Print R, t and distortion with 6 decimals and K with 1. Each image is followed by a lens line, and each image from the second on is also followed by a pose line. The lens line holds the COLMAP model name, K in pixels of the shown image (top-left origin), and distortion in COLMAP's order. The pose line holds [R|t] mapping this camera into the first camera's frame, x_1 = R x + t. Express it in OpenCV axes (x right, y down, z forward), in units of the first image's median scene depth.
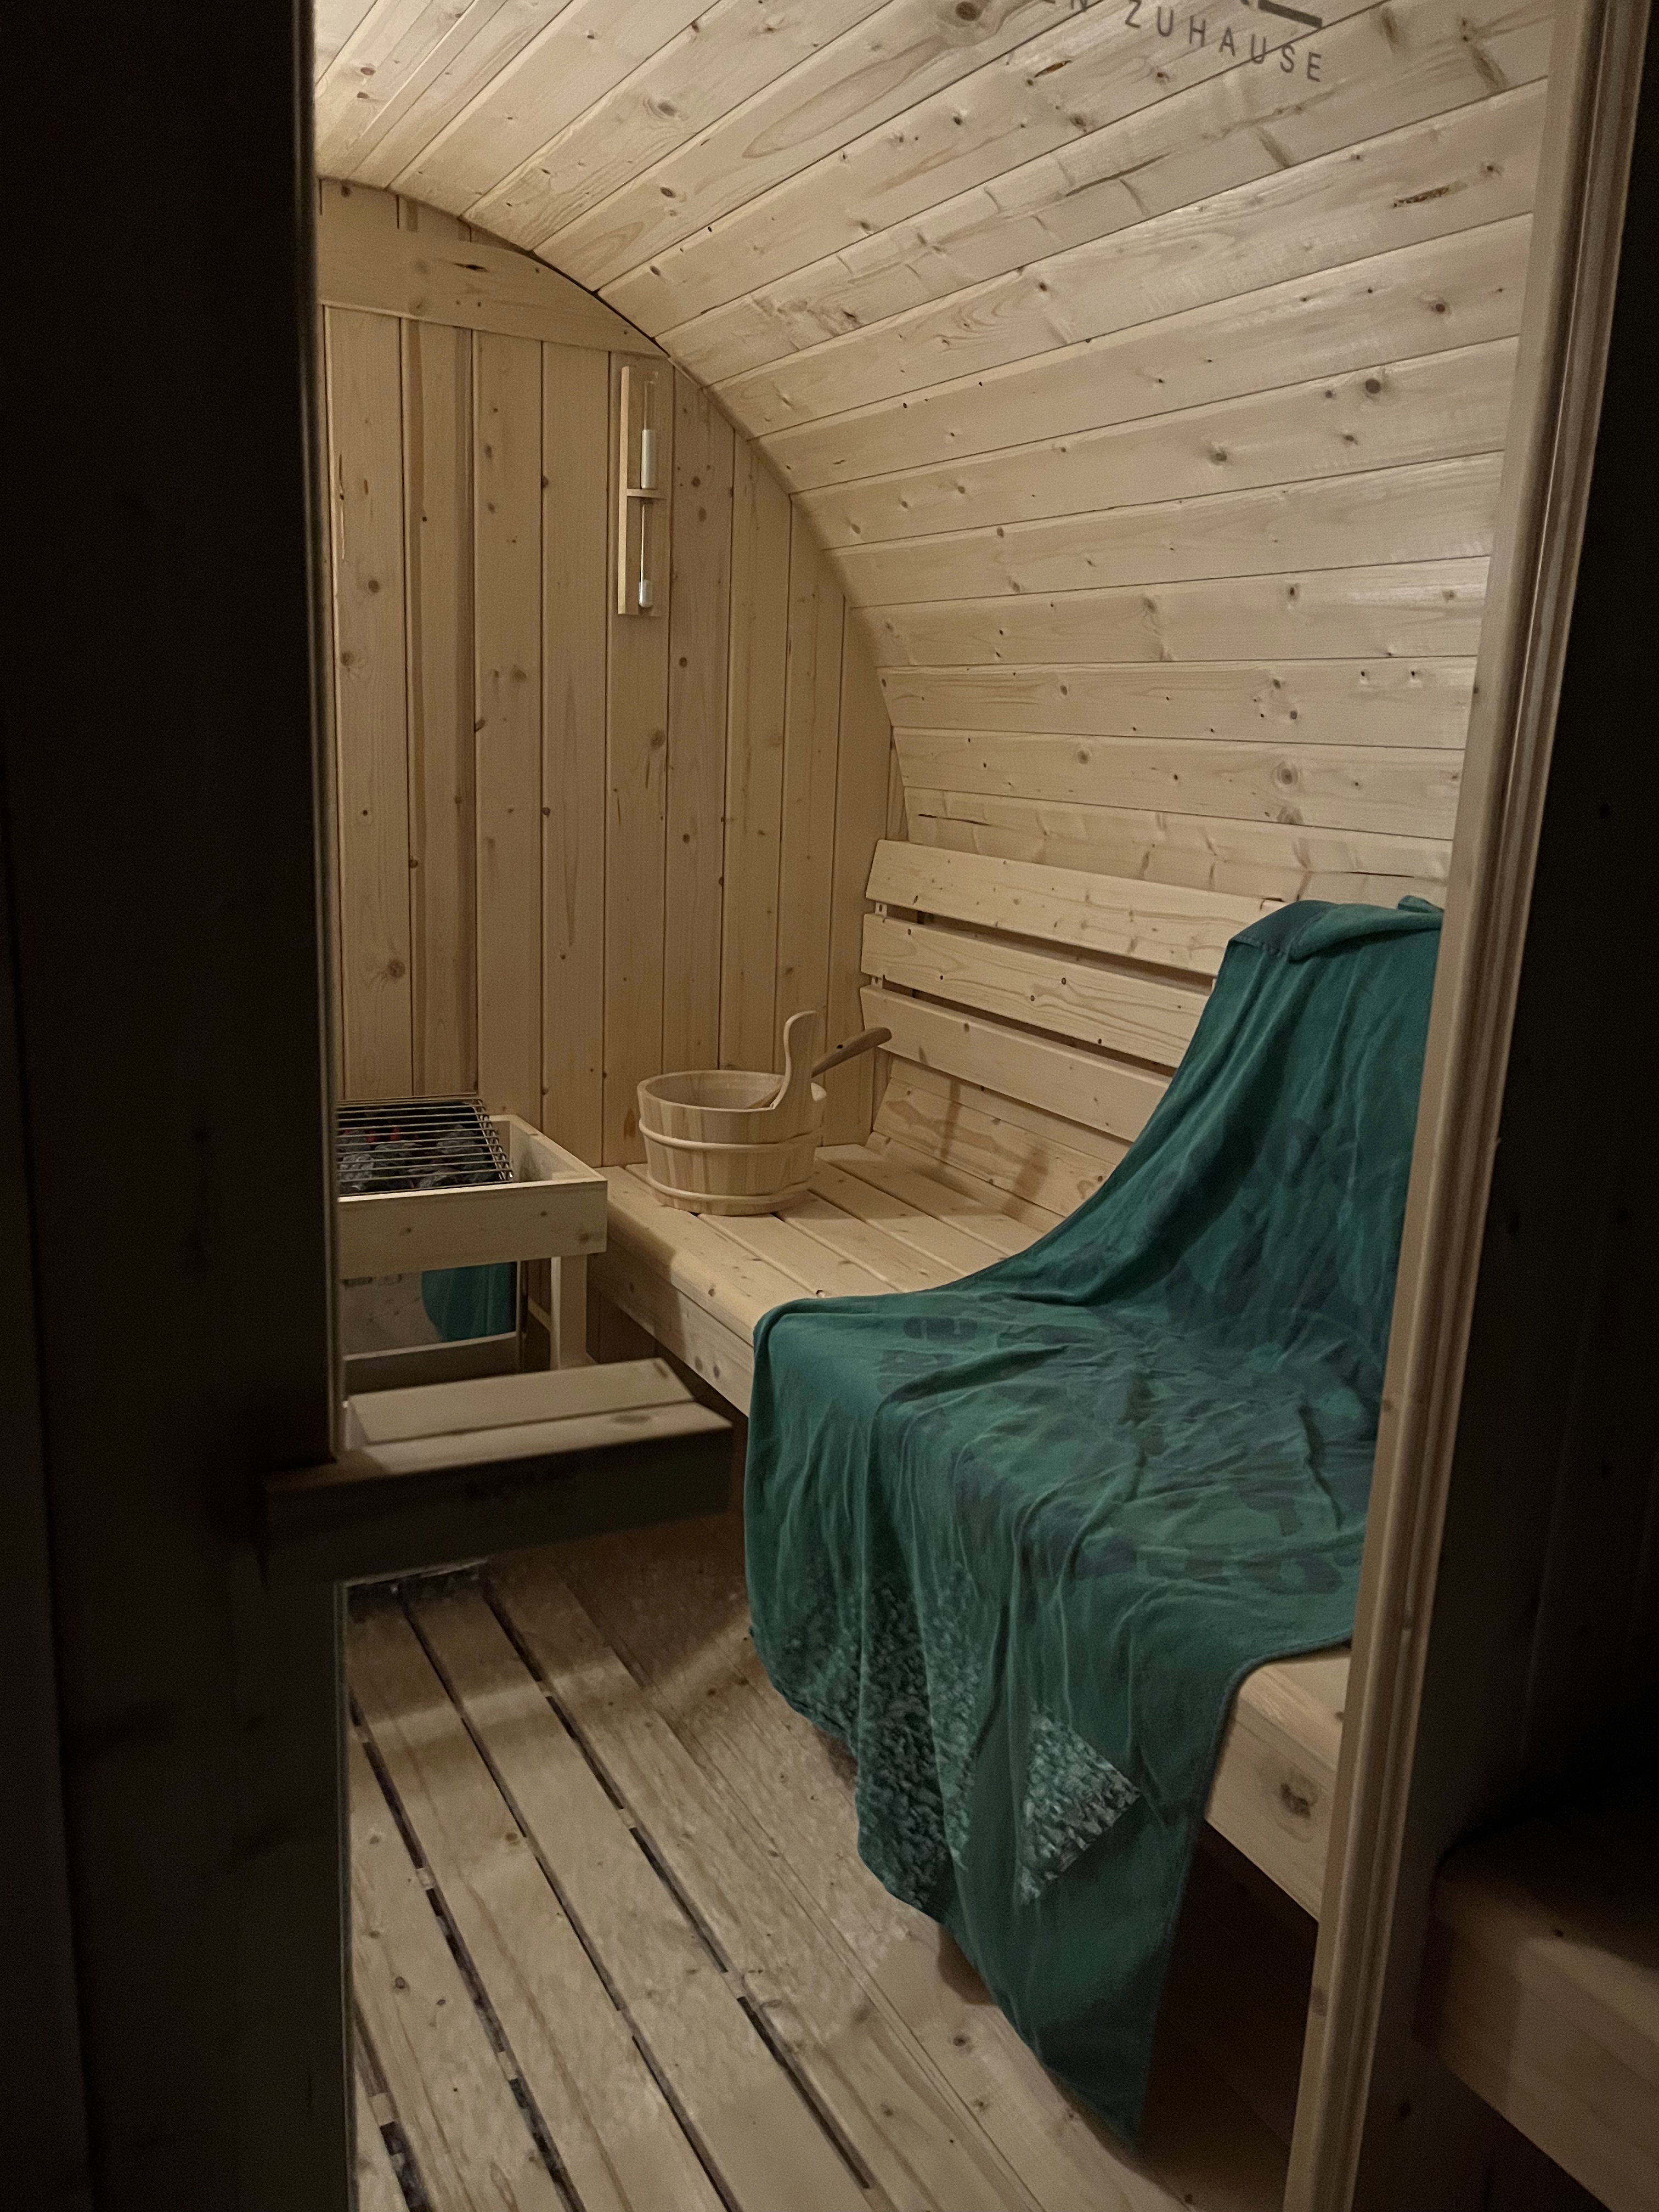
lens RADIAL K [[1672.5, 0, 831.6], [0, 1672.5, 1108.4], [0, 0, 1]] dist [0.021077, -0.021414]
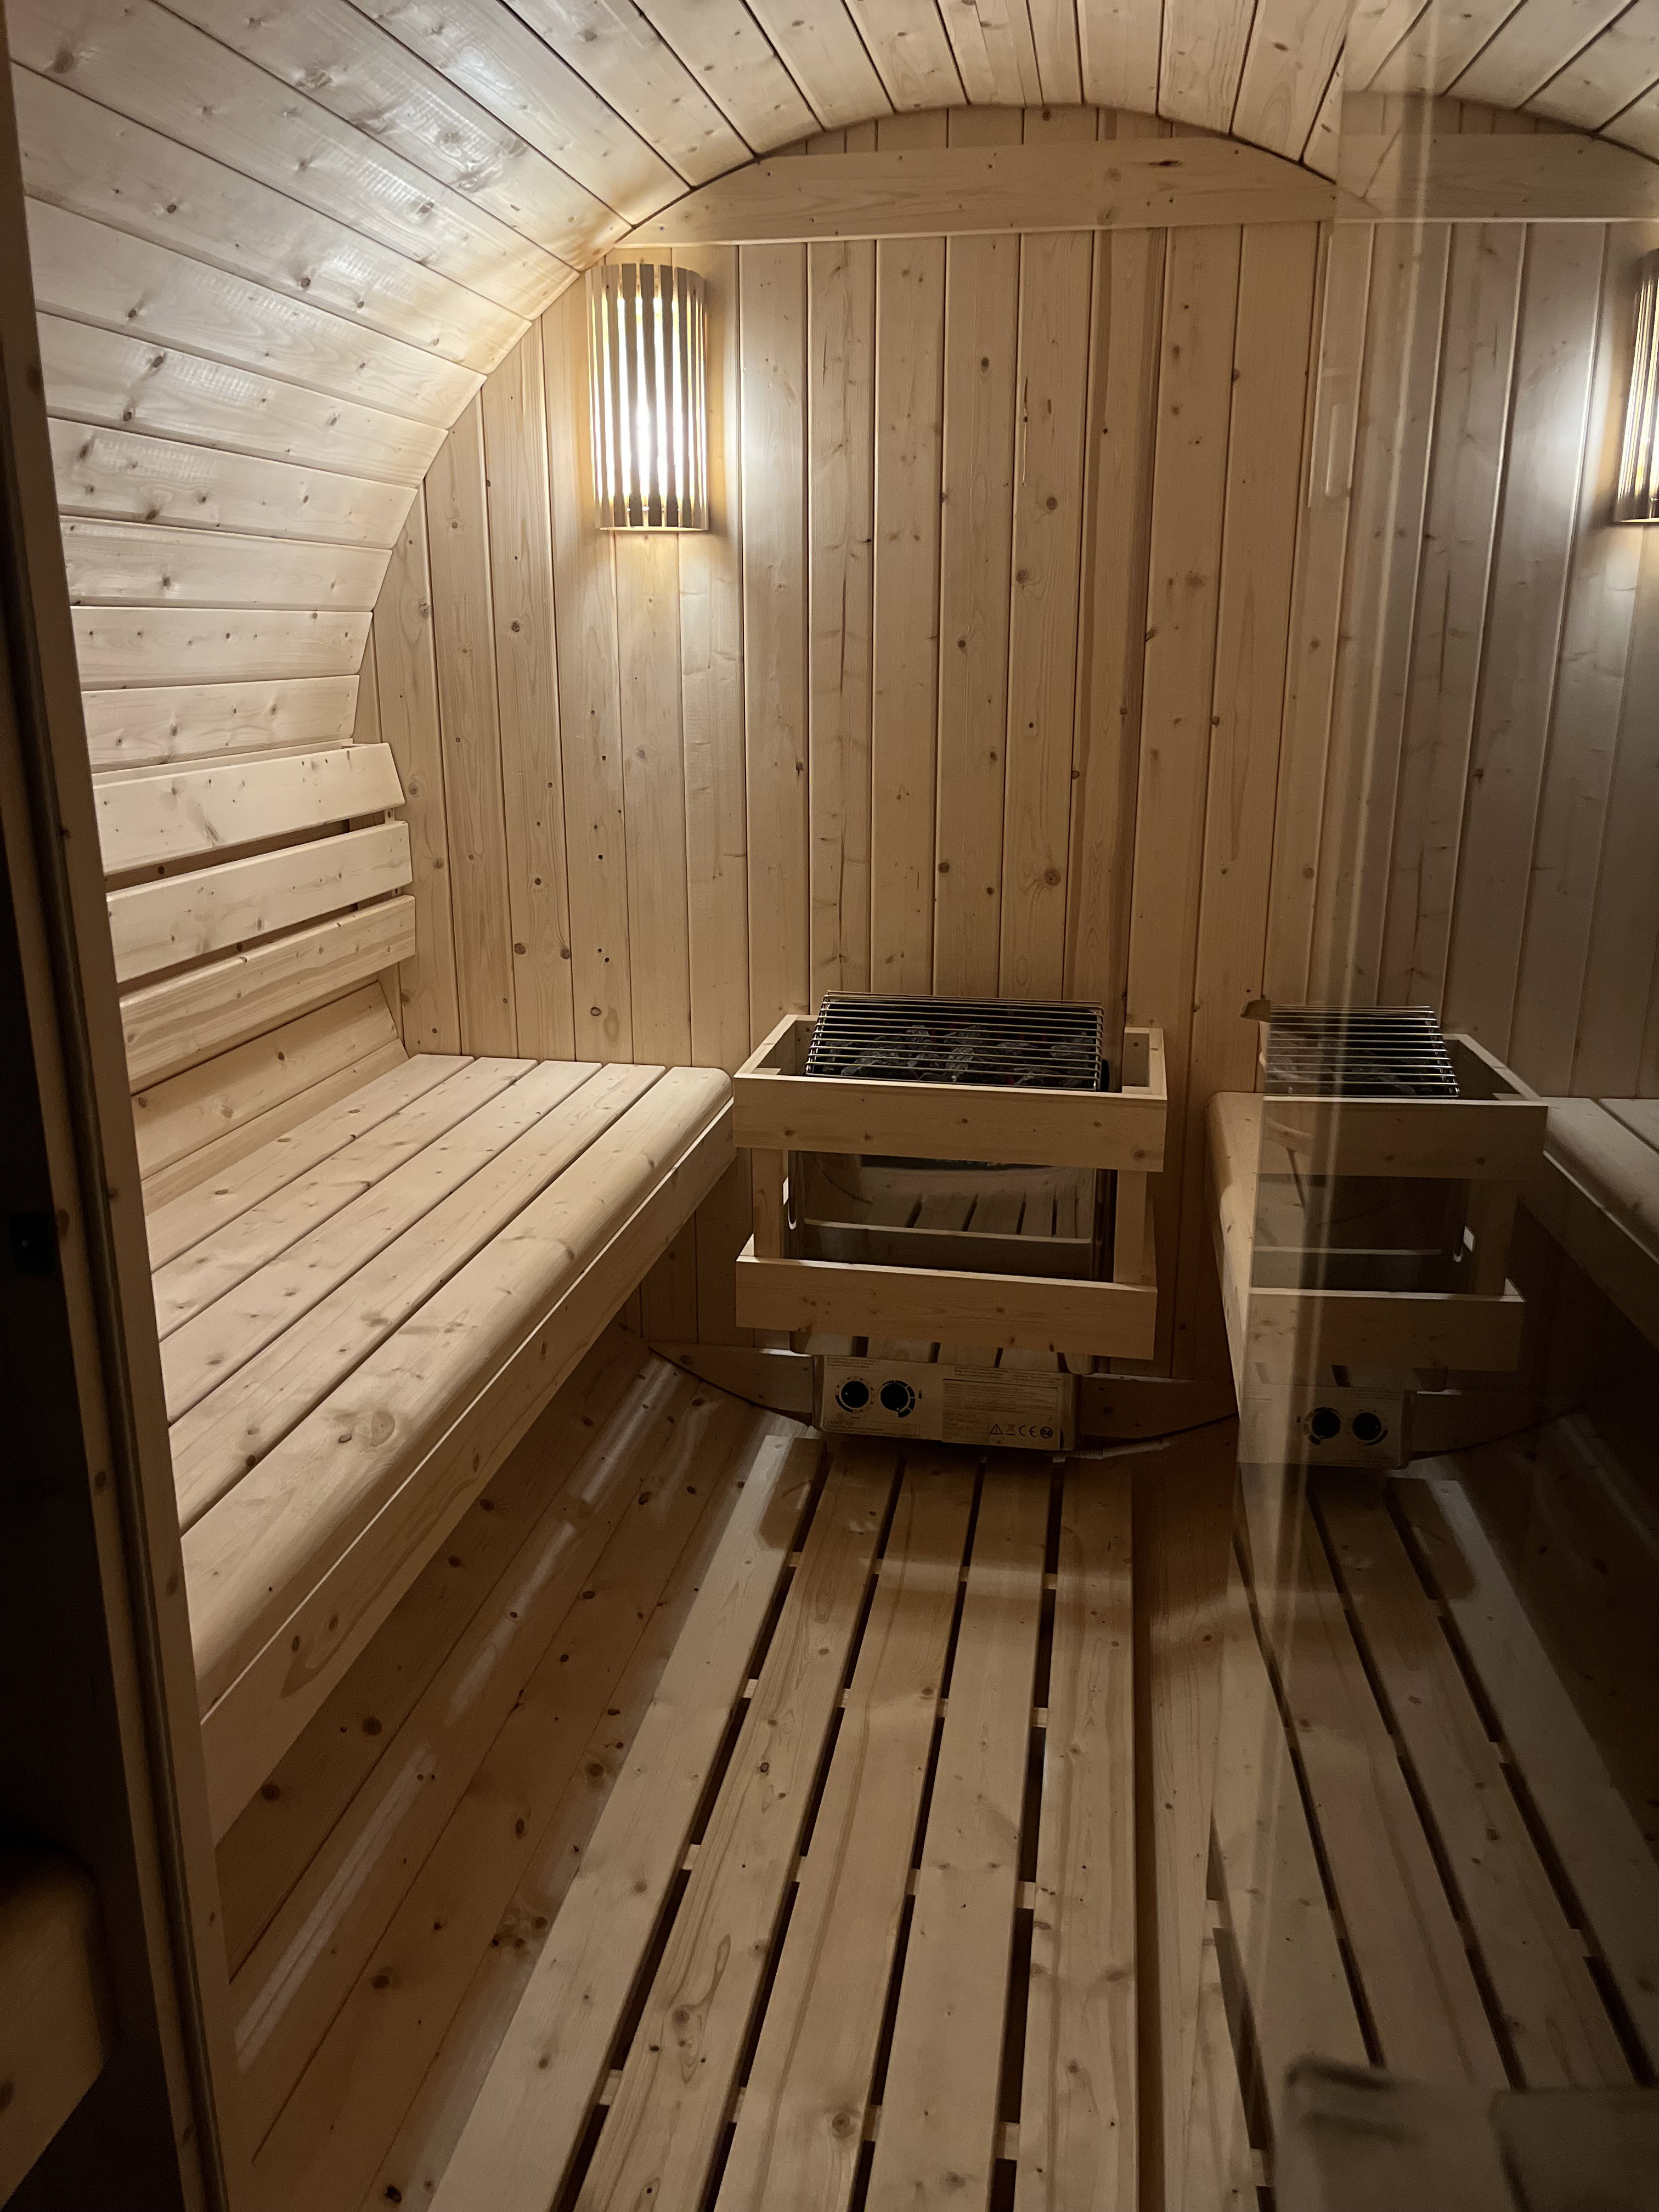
lens RADIAL K [[1672.5, 0, 828.4], [0, 1672.5, 1107.3], [0, 0, 1]] dist [0.021077, -0.021414]
pose [[0.783228, 0.125280, -0.608982, 0.296336], [-0.096345, 0.992113, 0.080186, -0.011787], [0.614224, -0.004132, 0.789121, 0.097949]]
